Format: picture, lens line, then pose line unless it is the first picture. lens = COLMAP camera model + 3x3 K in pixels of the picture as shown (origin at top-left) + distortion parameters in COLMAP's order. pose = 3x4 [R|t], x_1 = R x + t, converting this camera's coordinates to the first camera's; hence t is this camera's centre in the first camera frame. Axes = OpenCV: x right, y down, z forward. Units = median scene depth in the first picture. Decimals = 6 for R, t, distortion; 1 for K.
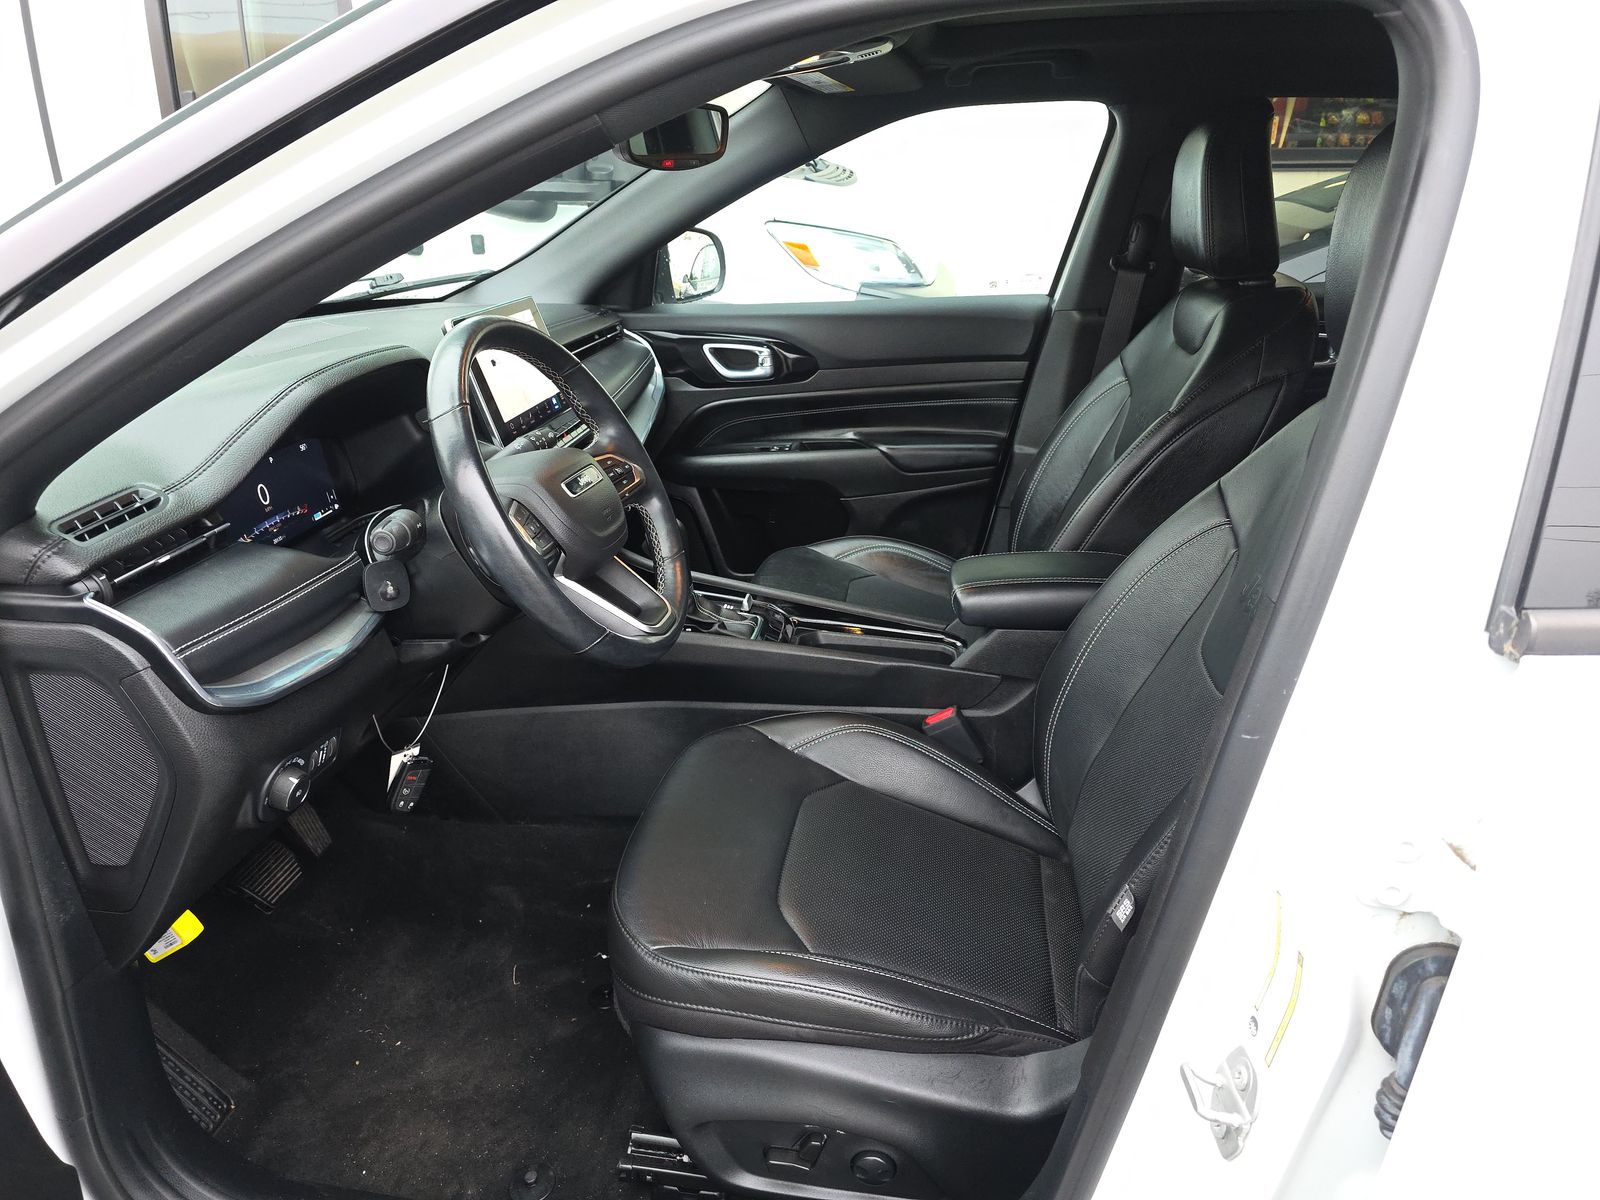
lens RADIAL K [[1080.4, 0, 800.4], [0, 1080.4, 567.9], [0, 0, 1]] dist [0.004845, 0.002097]
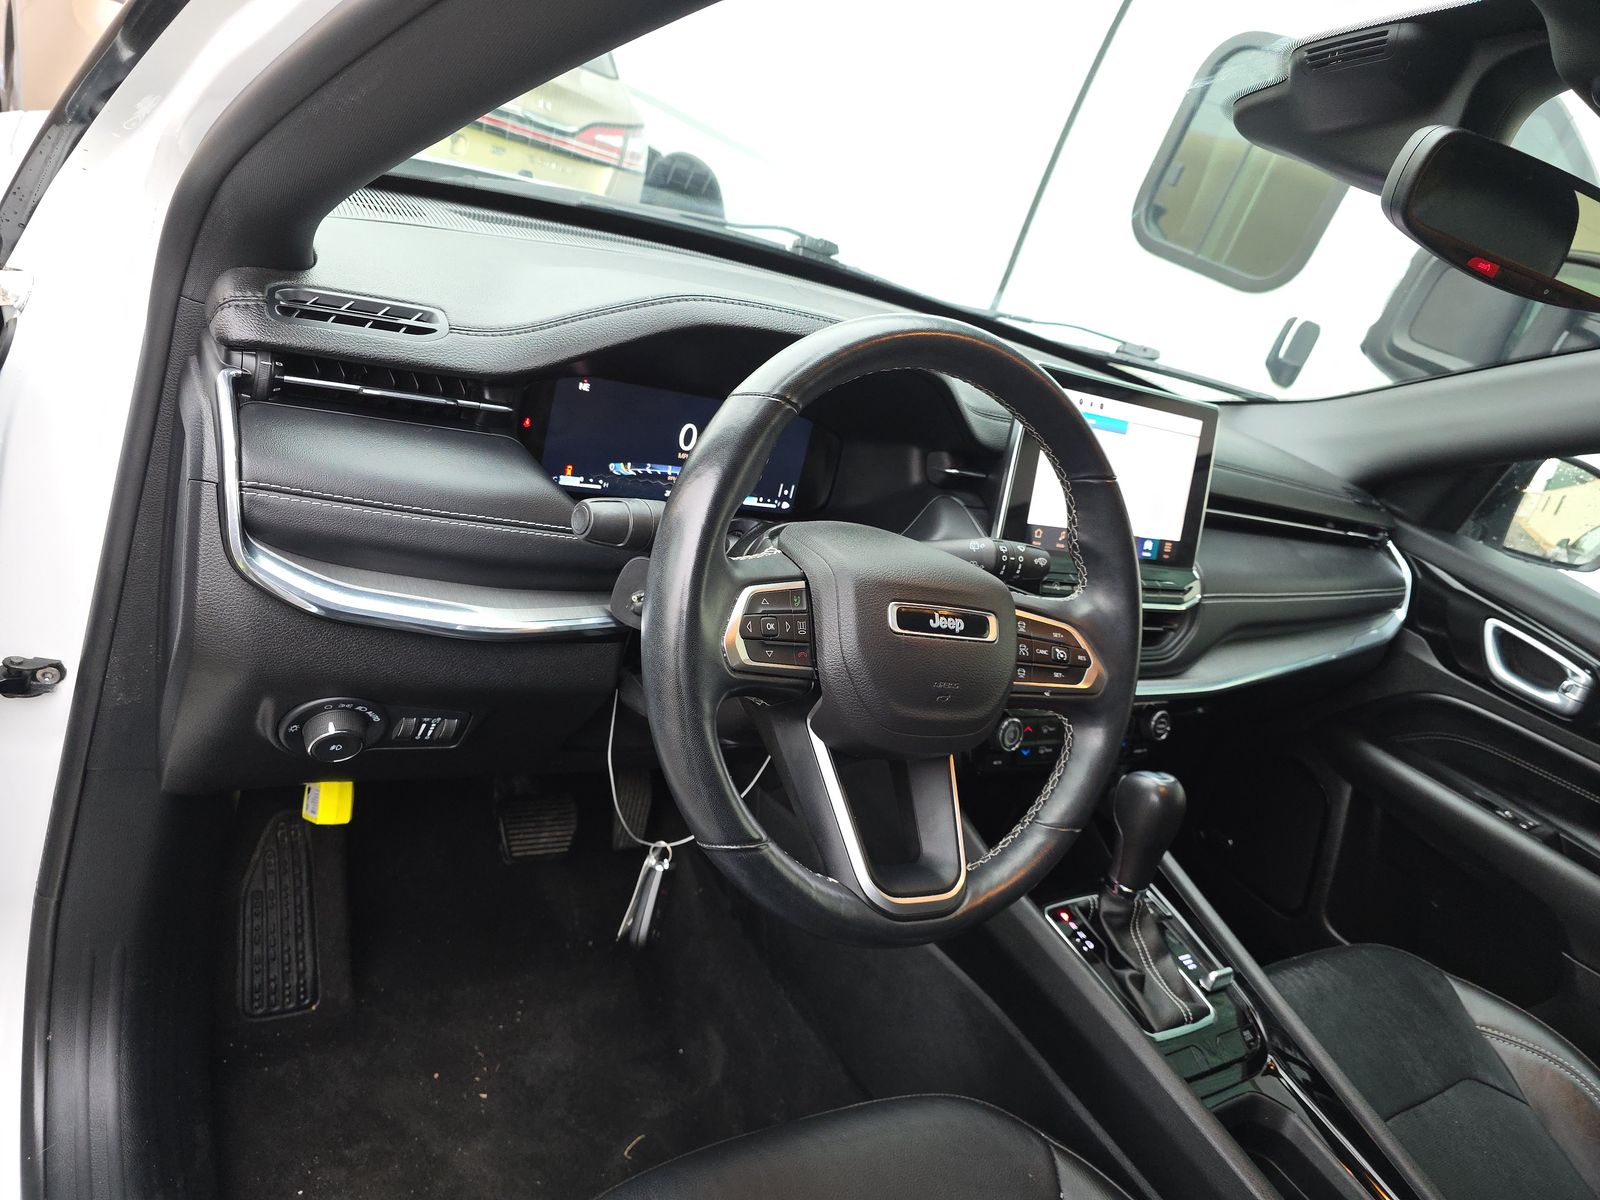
lens RADIAL K [[1080.4, 0, 800.4], [0, 1080.4, 567.9], [0, 0, 1]] dist [0.004845, 0.002097]
pose [[0.602564, 0.484429, -0.634228, 0.063438], [-0.559425, 0.823157, 0.097240, -0.065542], [0.569175, 0.296210, 0.767007, 0.268495]]
